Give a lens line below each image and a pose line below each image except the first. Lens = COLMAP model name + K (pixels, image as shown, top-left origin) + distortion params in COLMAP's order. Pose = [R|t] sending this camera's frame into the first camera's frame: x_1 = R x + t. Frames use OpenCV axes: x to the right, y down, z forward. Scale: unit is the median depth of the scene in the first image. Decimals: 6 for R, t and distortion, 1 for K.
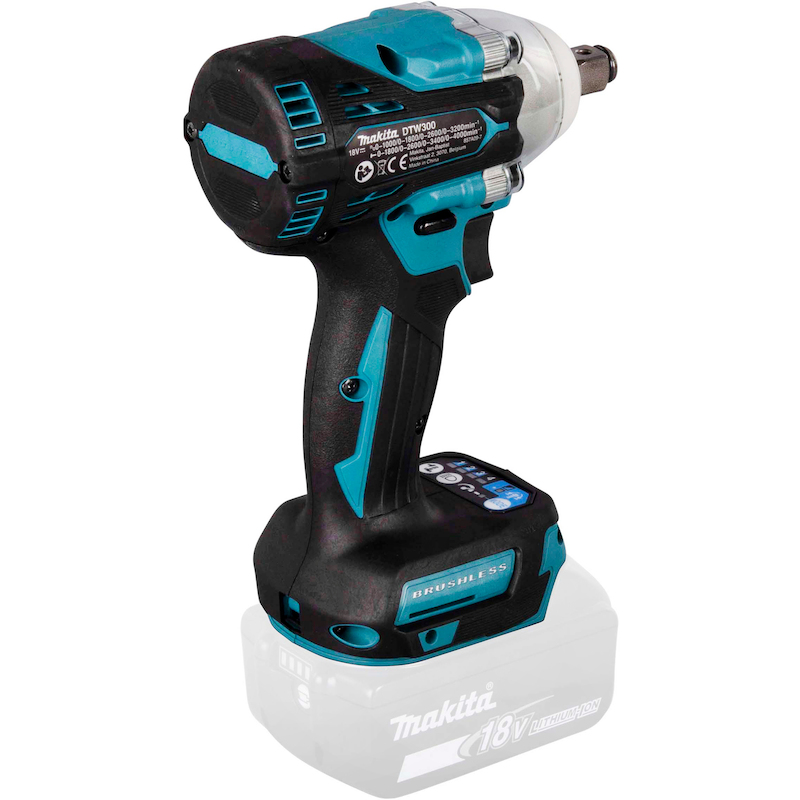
lens RADIAL K [[3420.9, 0, 398.3], [0, 3420.9, 399.3], [0, 0, 1]] dist [0.154210, 0.000000]
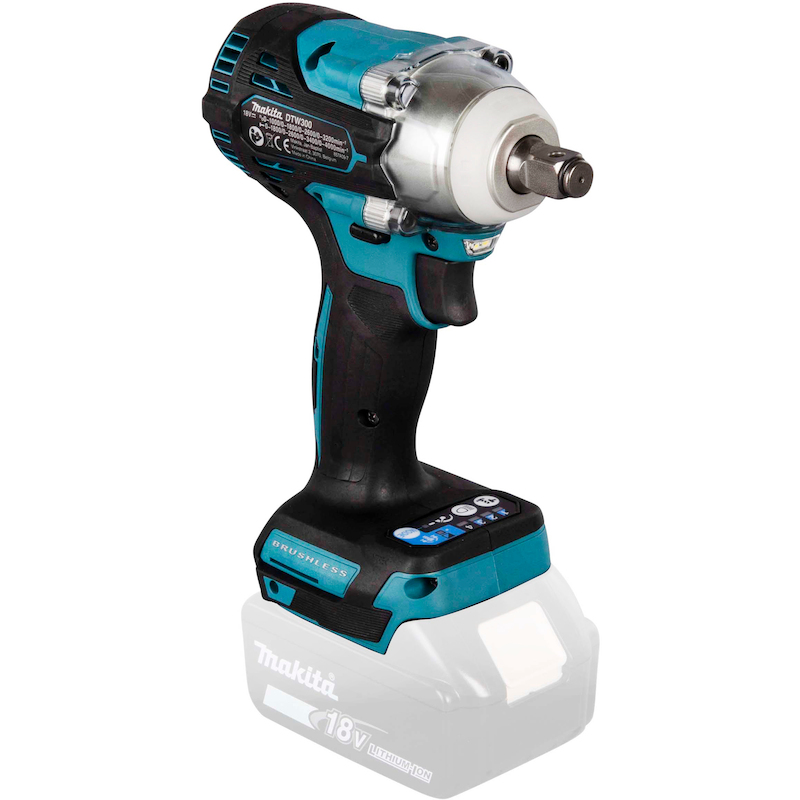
lens RADIAL K [[3420.9, 0, 380.0], [0, 3420.9, 428.3], [0, 0, 1]] dist [0.154210, 0.000000]
pose [[0.132791, 0.389862, -0.911249, 0.970114], [-0.357176, 0.876440, 0.322921, -0.332009], [0.924550, 0.282595, 0.255633, 0.737945]]
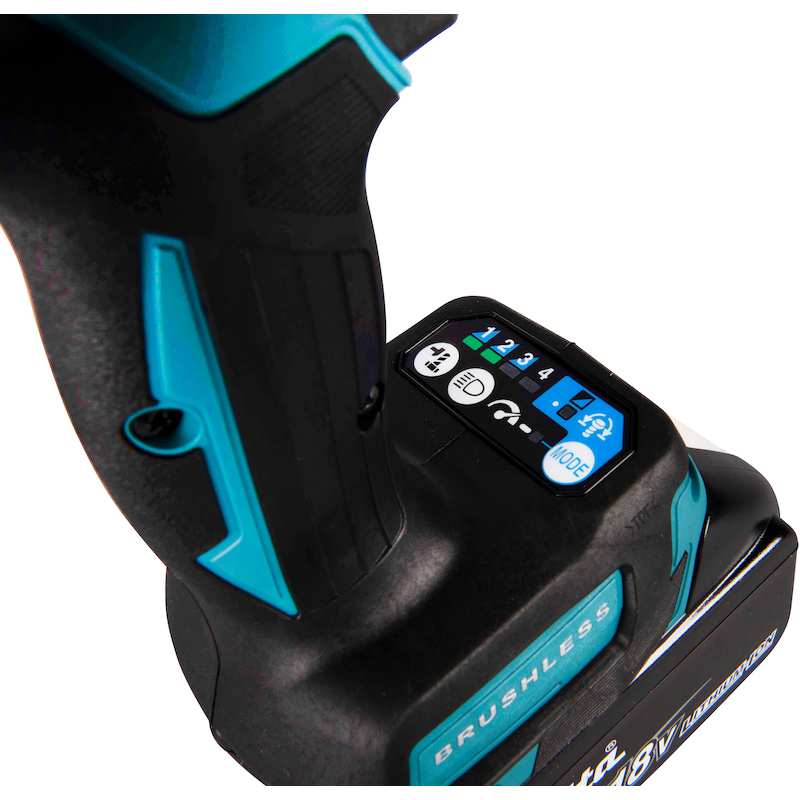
lens RADIAL K [[1107.6, 0, 401.5], [0, 1107.6, 400.1], [0, 0, 1]] dist [-0.179041, 0.000000]
pose [[0.965177, -0.187436, -0.182485, 0.037473], [0.247106, 0.882201, 0.400824, -0.050319], [0.085859, -0.431960, 0.897797, 0.874452]]
